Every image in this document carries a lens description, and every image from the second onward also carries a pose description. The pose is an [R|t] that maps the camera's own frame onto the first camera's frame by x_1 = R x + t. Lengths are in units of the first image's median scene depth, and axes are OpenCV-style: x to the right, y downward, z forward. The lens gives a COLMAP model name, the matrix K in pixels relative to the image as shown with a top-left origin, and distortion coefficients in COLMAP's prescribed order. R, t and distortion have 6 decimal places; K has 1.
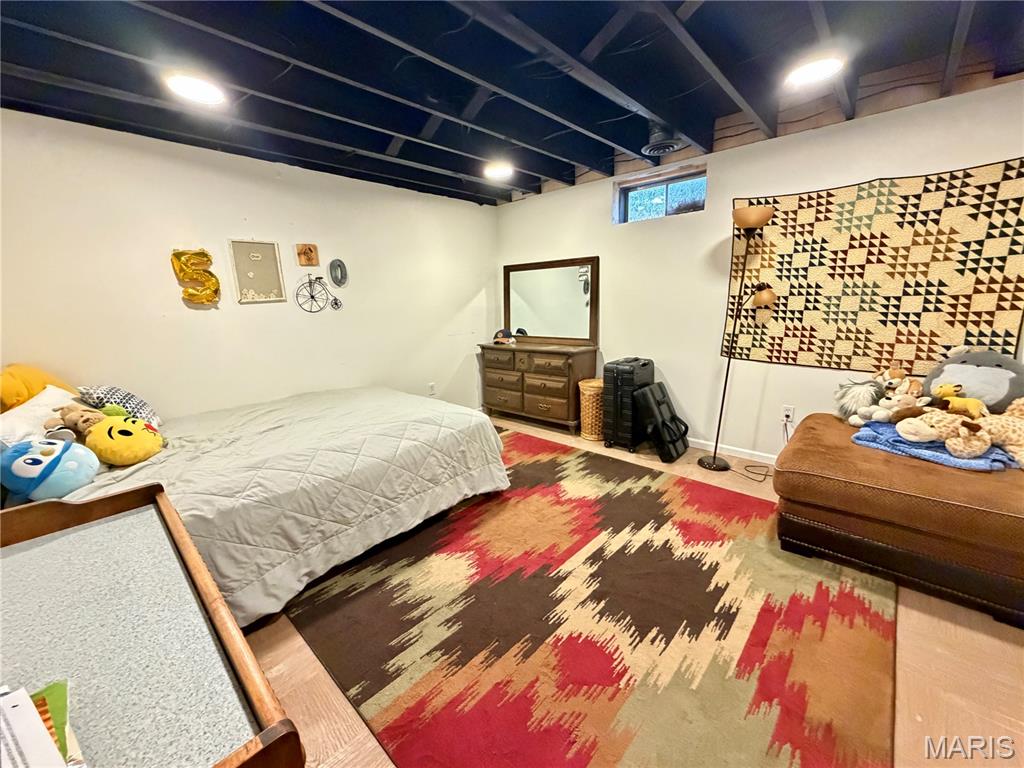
lens RADIAL K [[409.0, 0, 508.8], [0, 409.0, 380.5], [0, 0, 1]] dist [0.001338, 0.000351]
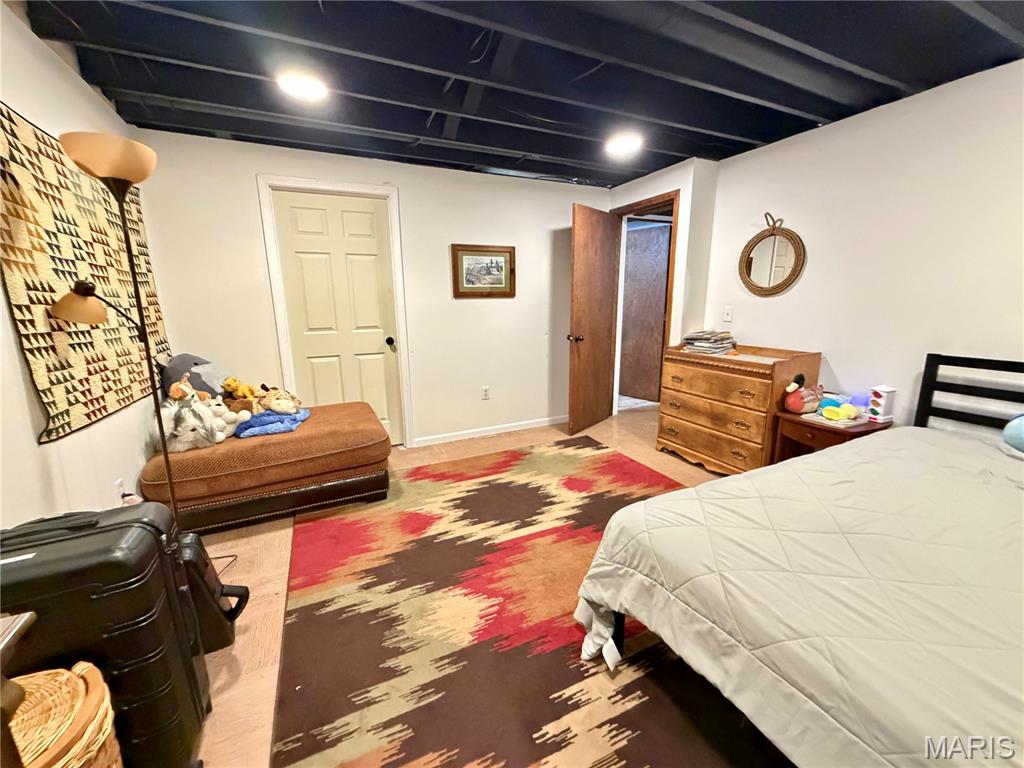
lens RADIAL K [[409.0, 0, 508.8], [0, 409.0, 380.5], [0, 0, 1]] dist [0.001338, 0.000351]
pose [[-0.926821, -0.034809, 0.373886, -0.142738], [0.111957, 0.924792, 0.363629, -0.336555], [-0.358424, 0.378878, -0.853219, 1.753978]]
